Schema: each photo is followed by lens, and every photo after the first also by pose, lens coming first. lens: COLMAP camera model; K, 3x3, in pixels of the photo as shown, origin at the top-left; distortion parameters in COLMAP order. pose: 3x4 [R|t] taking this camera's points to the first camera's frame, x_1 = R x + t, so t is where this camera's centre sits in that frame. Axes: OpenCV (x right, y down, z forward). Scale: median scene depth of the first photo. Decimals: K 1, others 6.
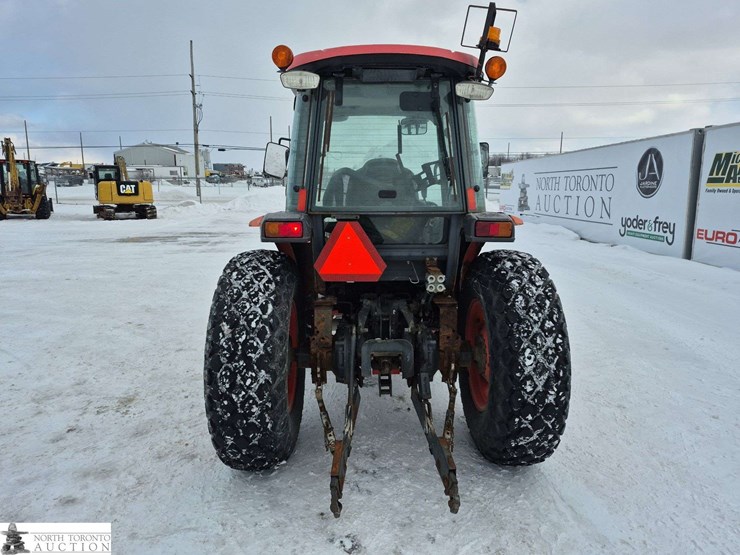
lens RADIAL K [[506.4, 0, 364.5], [0, 506.4, 277.8], [0, 0, 1]] dist [0.074793, -0.072026]
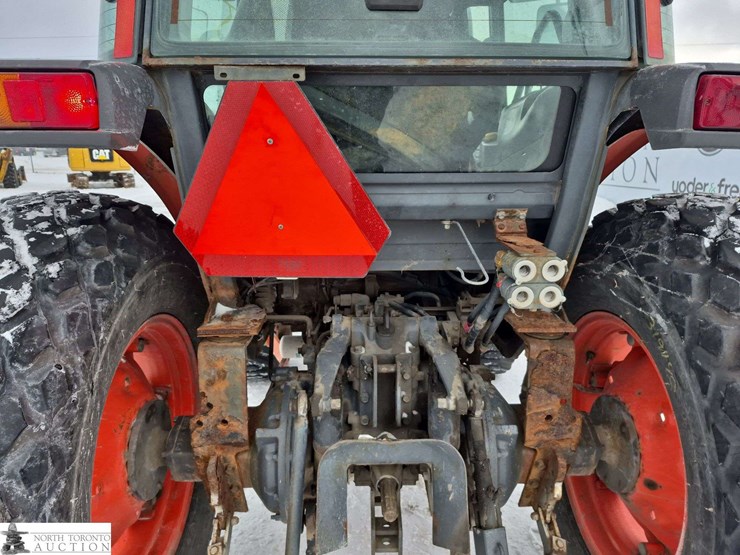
lens RADIAL K [[506.4, 0, 352.5], [0, 506.4, 280.3], [0, 0, 1]] dist [0.074793, -0.072026]
pose [[0.999660, 0.002195, -0.025974, 0.024796], [-0.000788, 0.998538, 0.054047, -0.008631], [0.026055, -0.054008, 0.998201, 0.602517]]
